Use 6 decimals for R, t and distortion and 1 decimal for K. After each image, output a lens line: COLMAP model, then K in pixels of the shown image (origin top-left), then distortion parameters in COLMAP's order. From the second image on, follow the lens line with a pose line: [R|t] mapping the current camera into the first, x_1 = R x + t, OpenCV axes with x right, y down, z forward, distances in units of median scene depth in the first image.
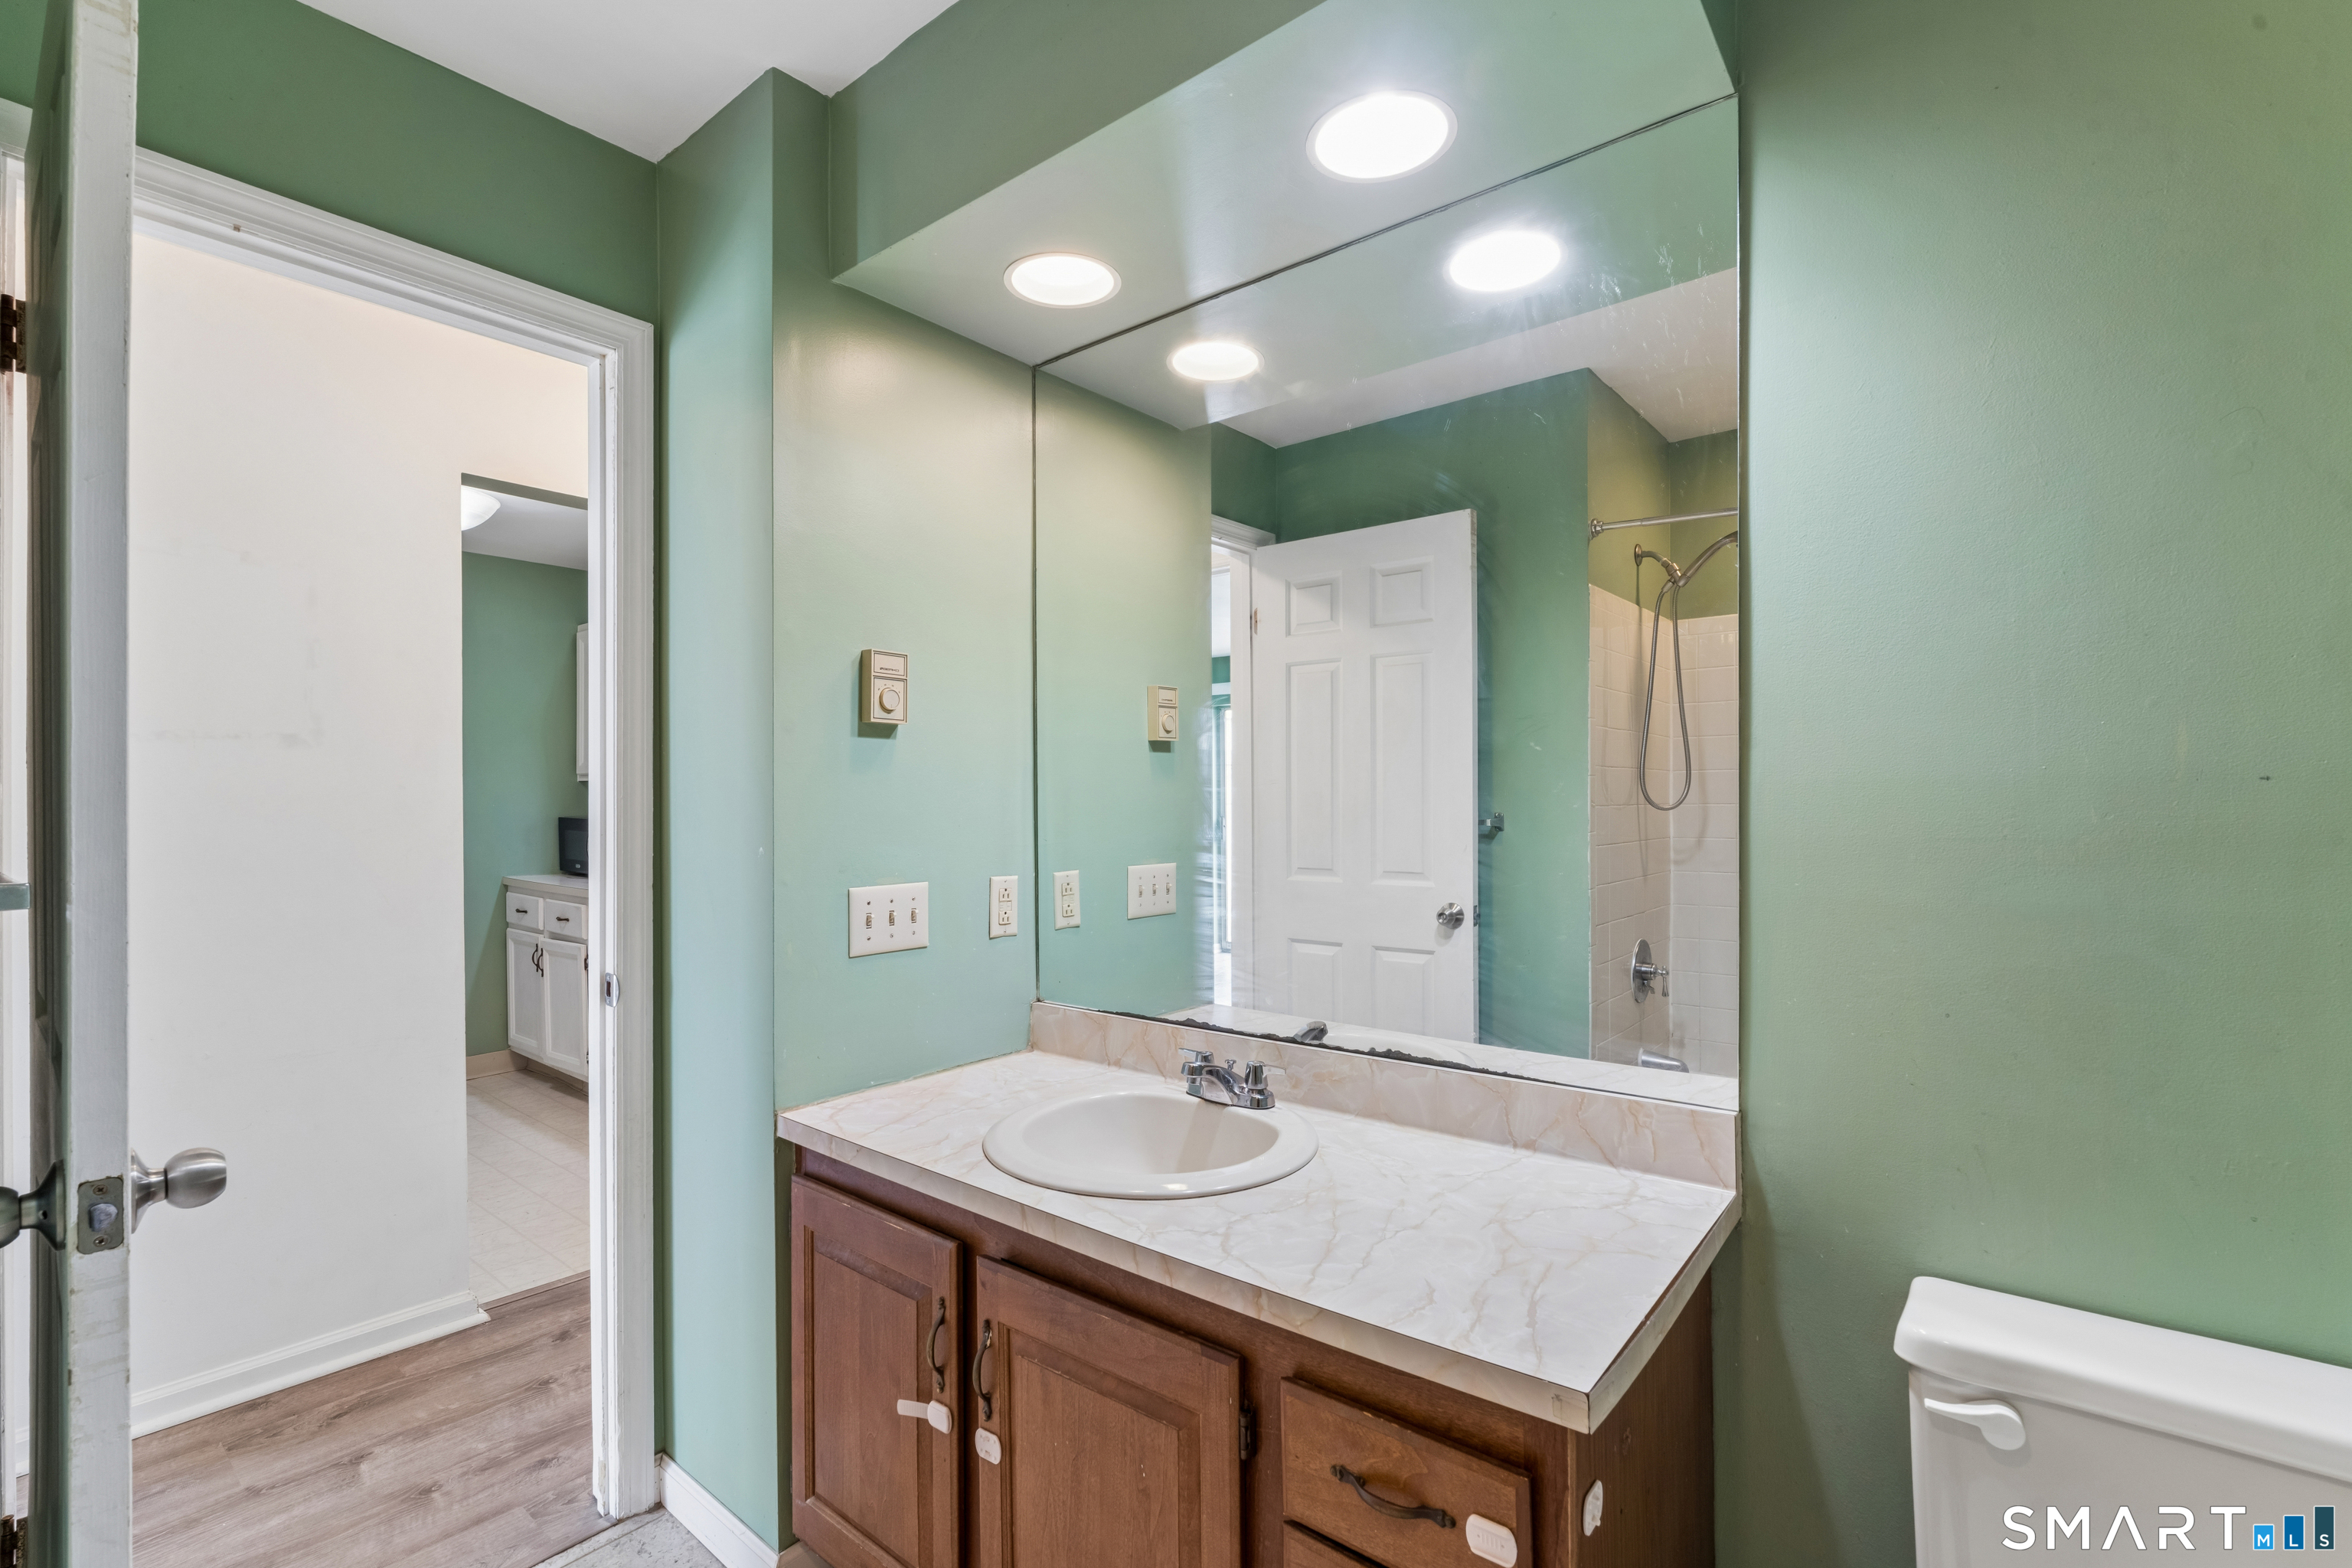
lens RADIAL K [[1051.0, 0, 1176.0], [0, 1051.0, 784.0], [0, 0, 1]] dist [-0.001097, -0.000059]
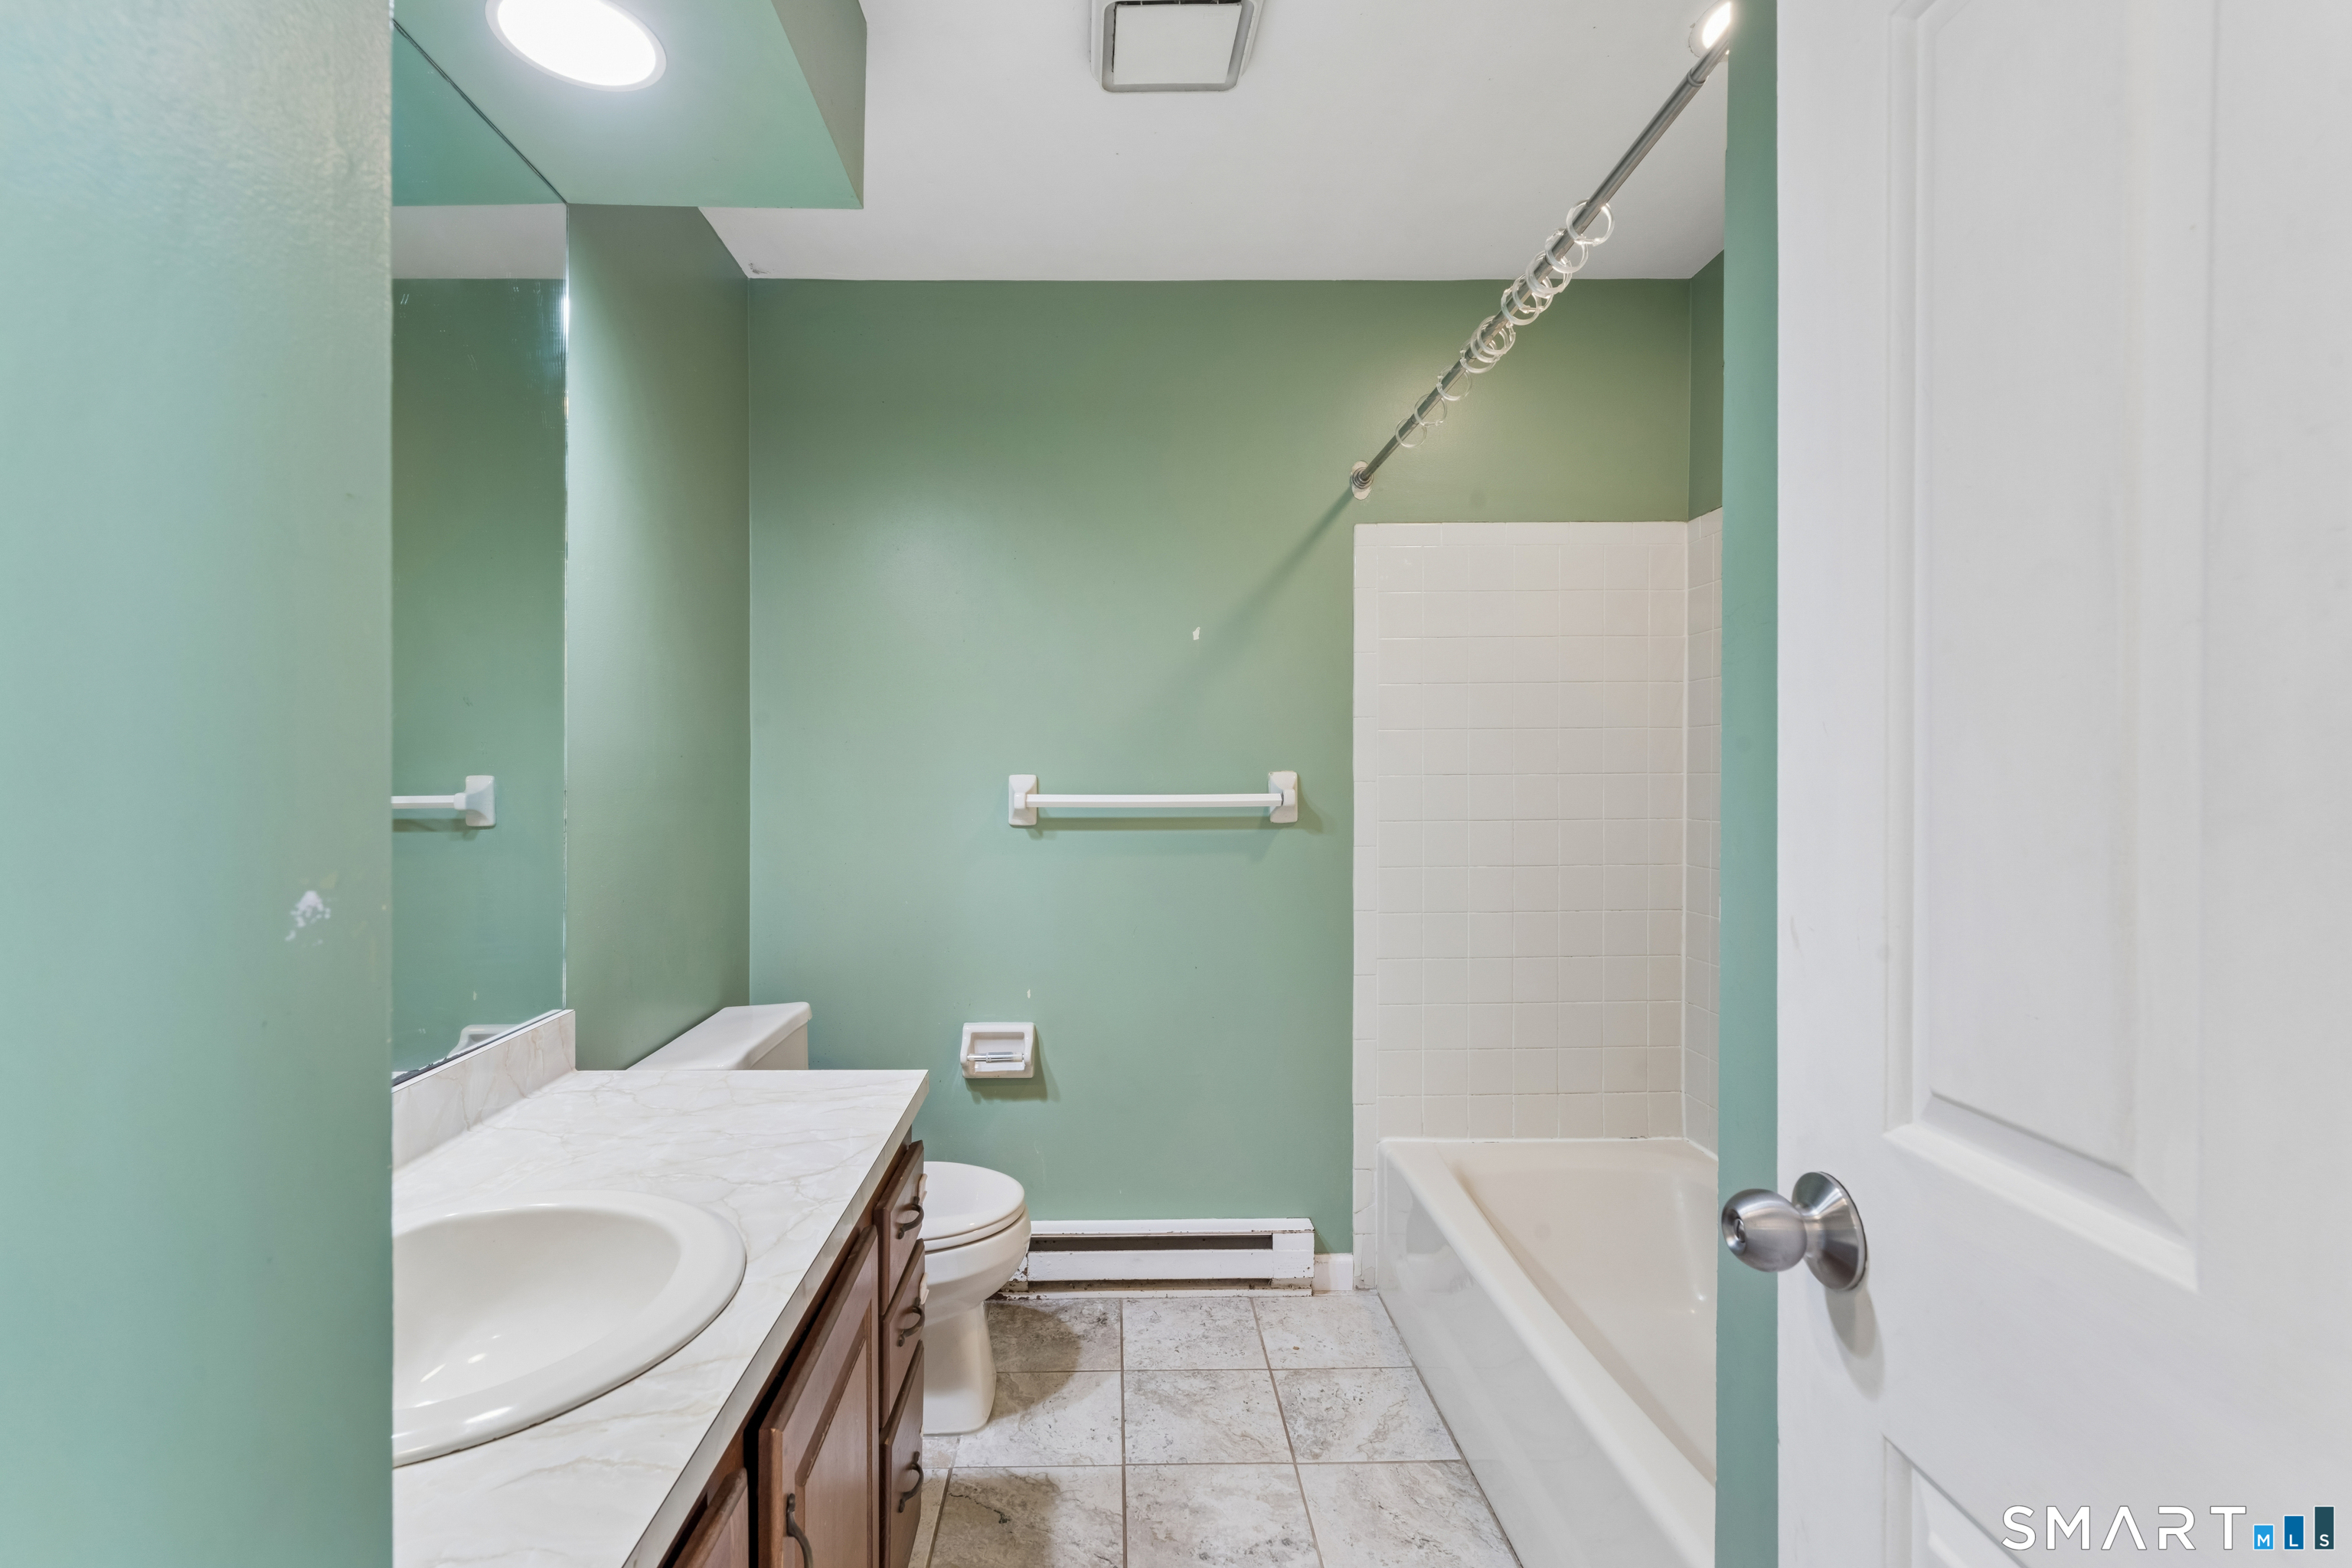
lens RADIAL K [[1051.0, 0, 1176.0], [0, 1051.0, 784.0], [0, 0, 1]] dist [-0.001097, -0.000059]
pose [[-0.680291, 0.011179, 0.732857, -0.873719], [0.002154, 0.999910, -0.013252, 0.064083], [-0.732939, -0.007437, -0.680254, 1.322870]]
